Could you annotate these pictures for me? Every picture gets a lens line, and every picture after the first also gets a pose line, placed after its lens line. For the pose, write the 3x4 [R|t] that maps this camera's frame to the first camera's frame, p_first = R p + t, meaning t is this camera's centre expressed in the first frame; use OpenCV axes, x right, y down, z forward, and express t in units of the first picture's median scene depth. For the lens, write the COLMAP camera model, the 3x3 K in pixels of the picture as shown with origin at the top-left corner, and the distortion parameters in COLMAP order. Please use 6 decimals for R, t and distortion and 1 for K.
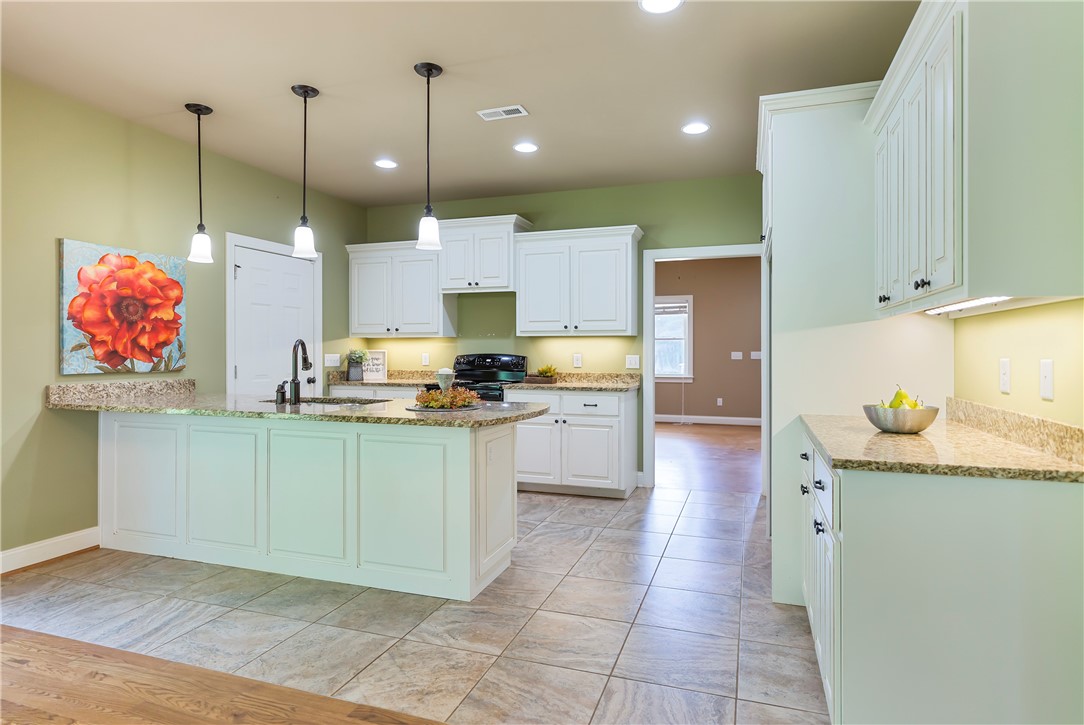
lens RADIAL K [[598.4, 0, 543.9], [0, 598.4, 355.5], [0, 0, 1]] dist [-0.000363, 0.002097]
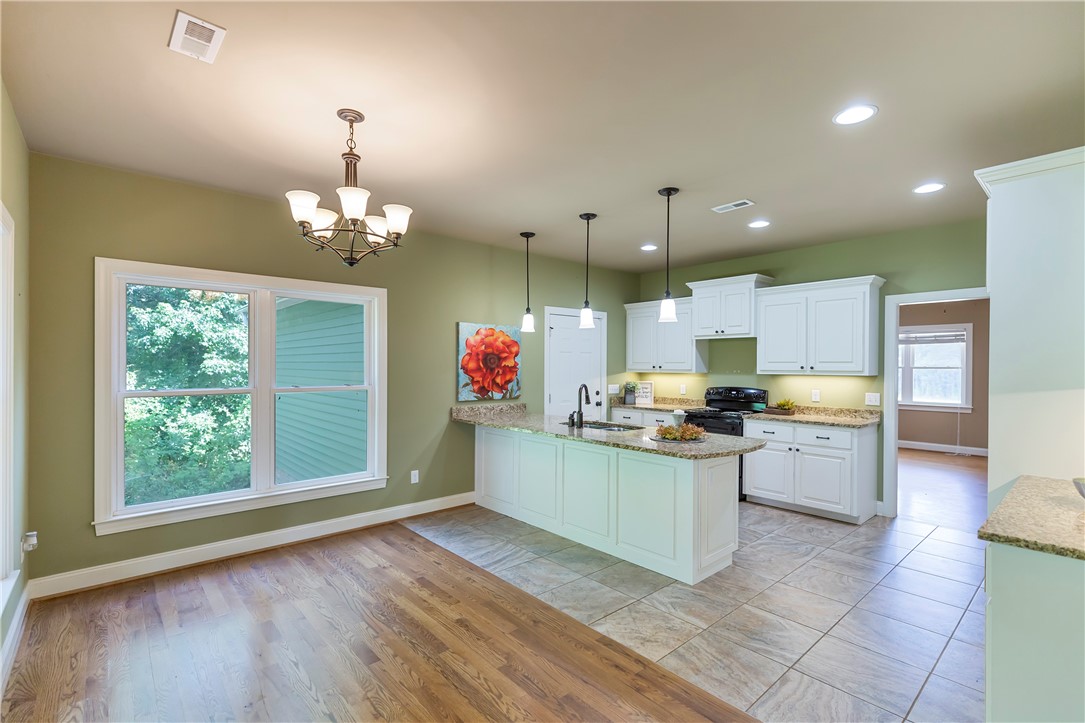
lens RADIAL K [[492.0, 0, 544.6], [0, 492.0, 370.4], [0, 0, 1]] dist [0.006384, -0.001562]
pose [[0.871356, 0.007580, -0.490592, 0.099406], [-0.006670, 0.999971, 0.003603, -0.059431], [0.490605, 0.000133, 0.871382, -0.104816]]
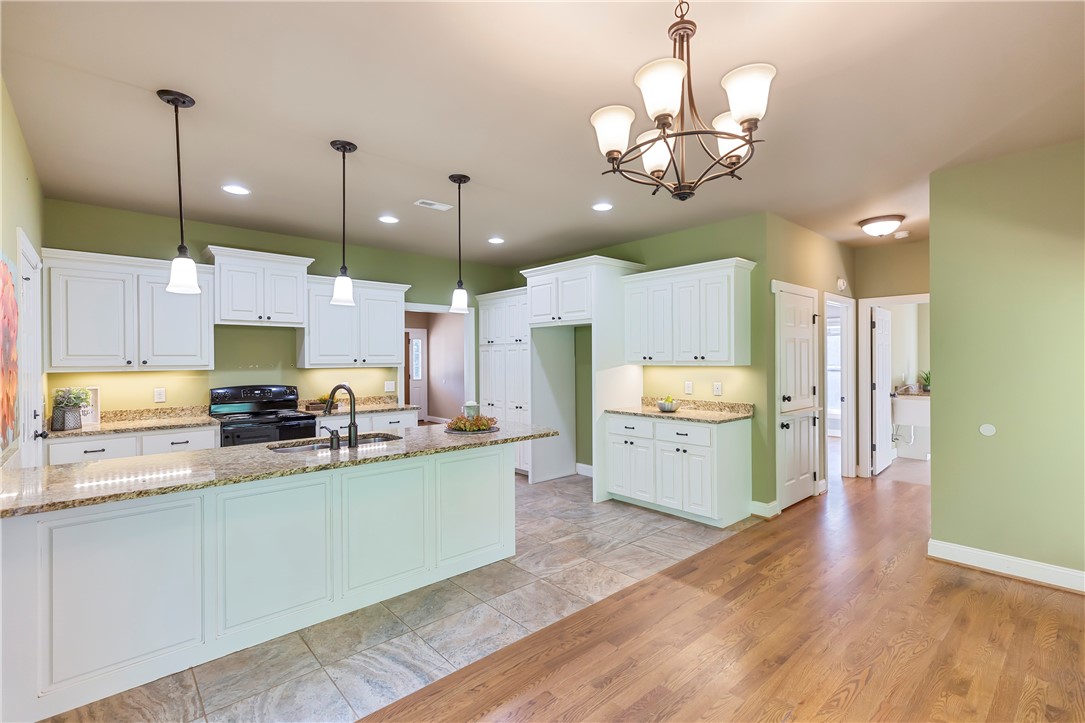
lens RADIAL K [[492.0, 0, 556.7], [0, 492.0, 362.3], [0, 0, 1]] dist [0.006384, -0.001562]
pose [[0.482332, -0.009585, 0.875936, -0.896850], [0.014240, 0.999894, 0.003100, -0.057922], [-0.875873, 0.010978, 0.482418, 0.238569]]
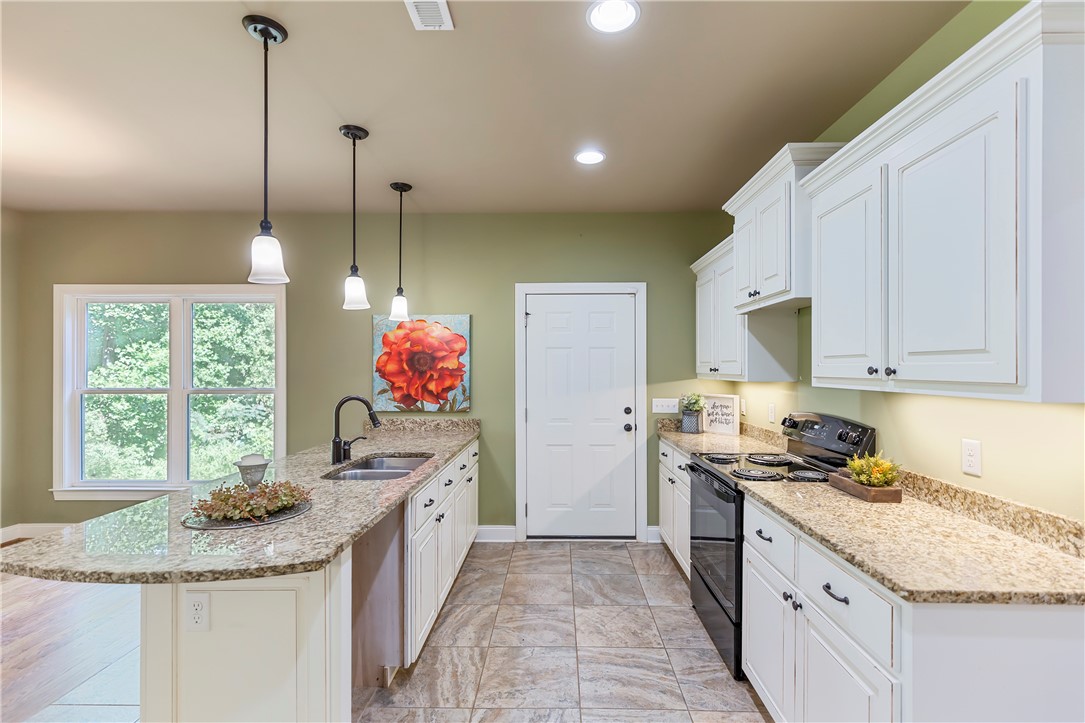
lens RADIAL K [[492.0, 0, 546.8], [0, 492.0, 366.9], [0, 0, 1]] dist [0.006384, -0.001562]
pose [[0.308413, -0.001491, -0.951251, 0.401936], [-0.007172, 0.999967, -0.003893, -0.066632], [0.951225, 0.008023, 0.308392, 0.969865]]
